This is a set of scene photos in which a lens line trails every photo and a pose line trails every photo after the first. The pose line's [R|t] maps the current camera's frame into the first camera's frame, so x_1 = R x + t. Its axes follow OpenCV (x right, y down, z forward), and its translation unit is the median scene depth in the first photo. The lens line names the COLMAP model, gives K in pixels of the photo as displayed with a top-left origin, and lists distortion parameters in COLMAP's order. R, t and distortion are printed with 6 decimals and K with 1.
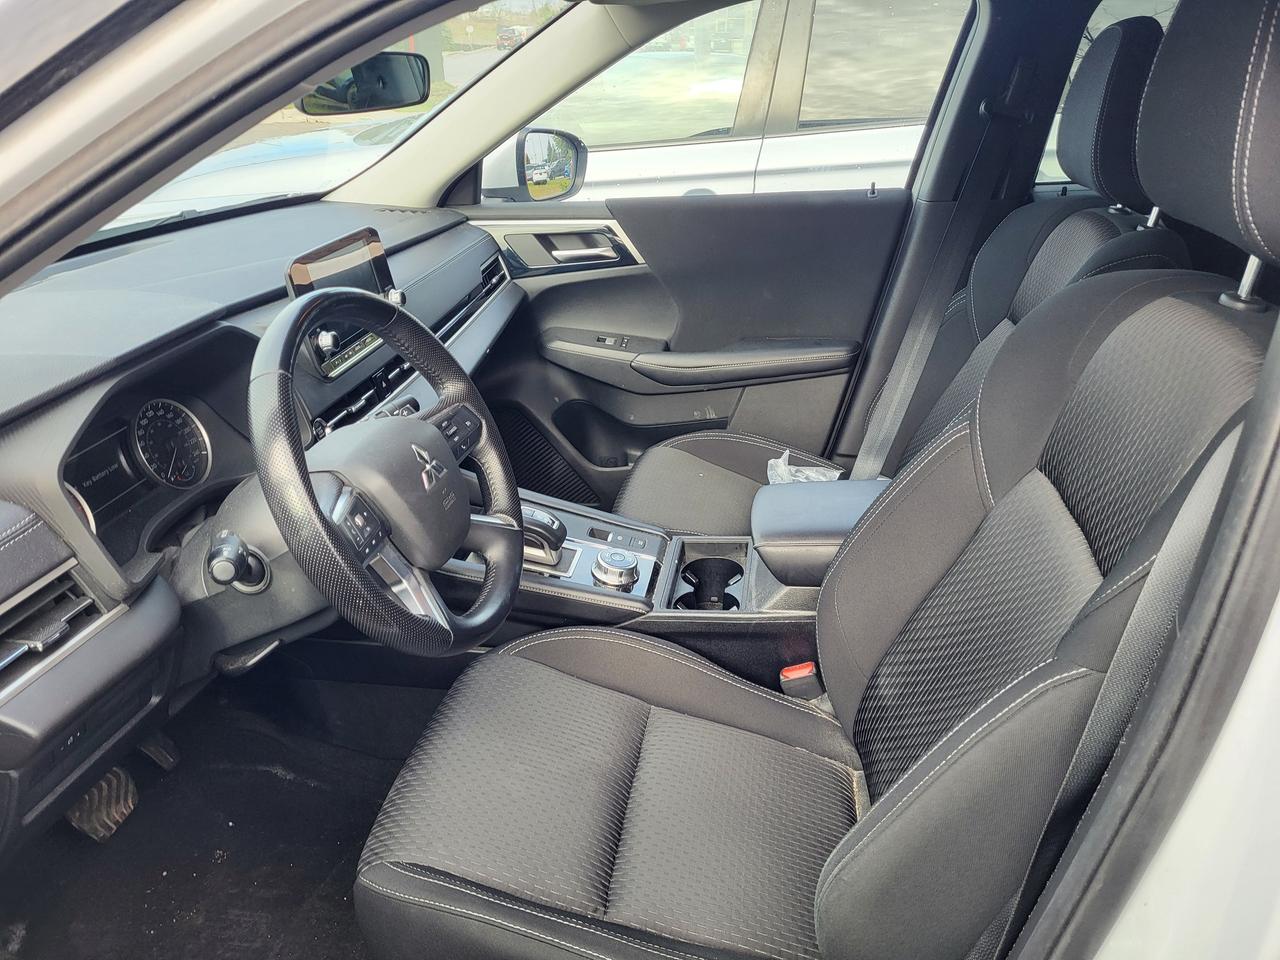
lens RADIAL K [[970.3, 0, 601.9], [0, 970.3, 475.0], [0, 0, 1]] dist [0.056506, -0.055021]
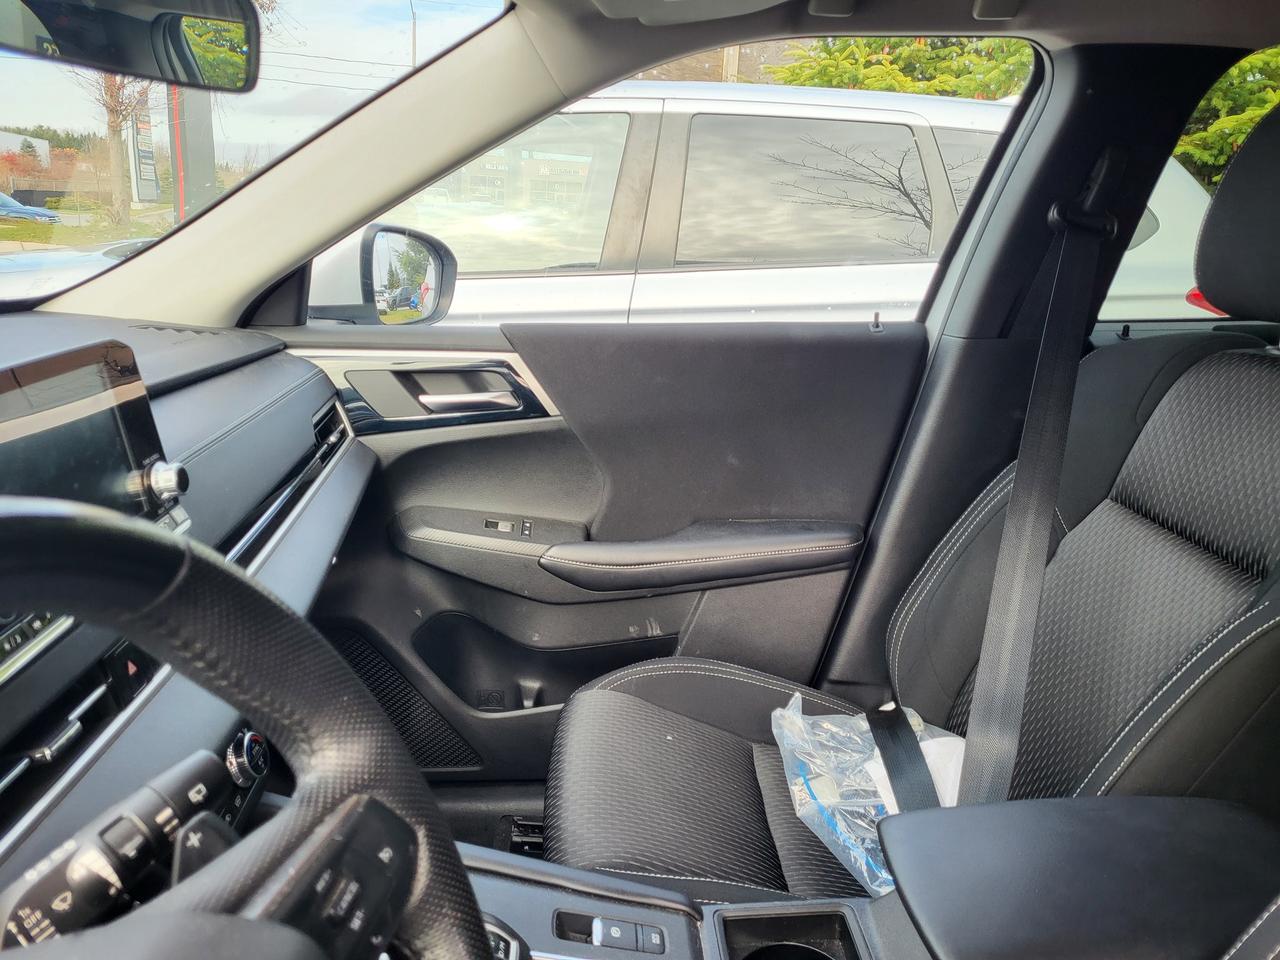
lens RADIAL K [[987.2, 0, 642.7], [0, 987.2, 459.0], [0, 0, 1]] dist [0.053333, -0.057874]
pose [[0.968473, 0.000176, 0.249120, -0.072844], [0.041616, 0.985834, -0.162480, -0.070368], [-0.245620, 0.167725, 0.954746, 0.320767]]
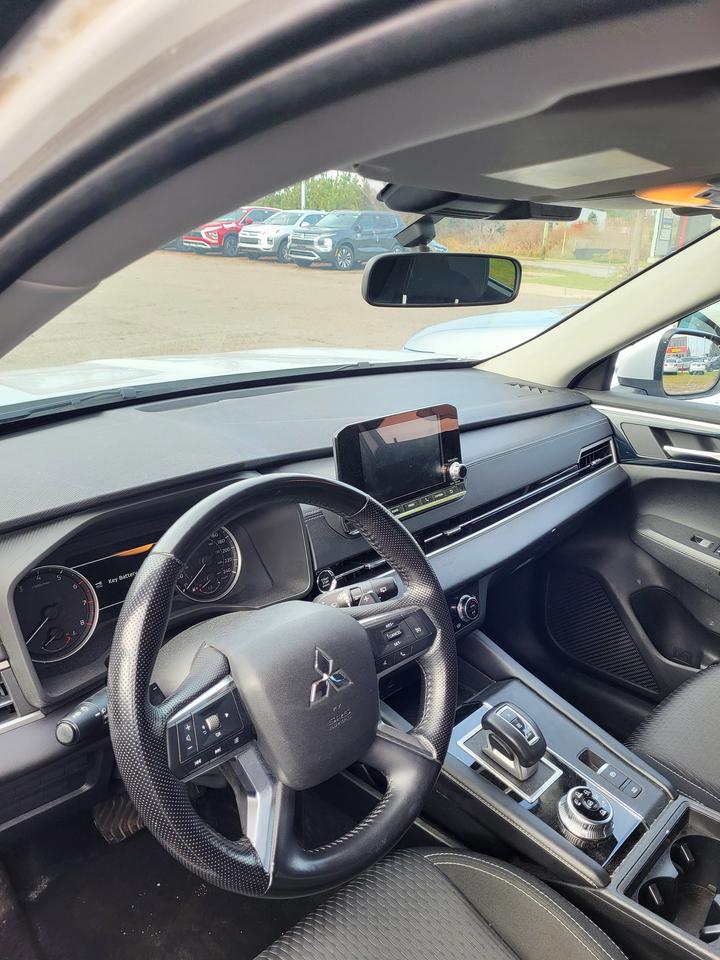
lens RADIAL K [[727.7, 0, 352.2], [0, 727.7, 485.3], [0, 0, 1]] dist [0.056506, -0.055021]
pose [[0.836795, 0.227036, -0.498225, 0.069873], [-0.273518, 0.961634, -0.021181, -0.082882], [0.474301, 0.153997, 0.866789, 0.174760]]
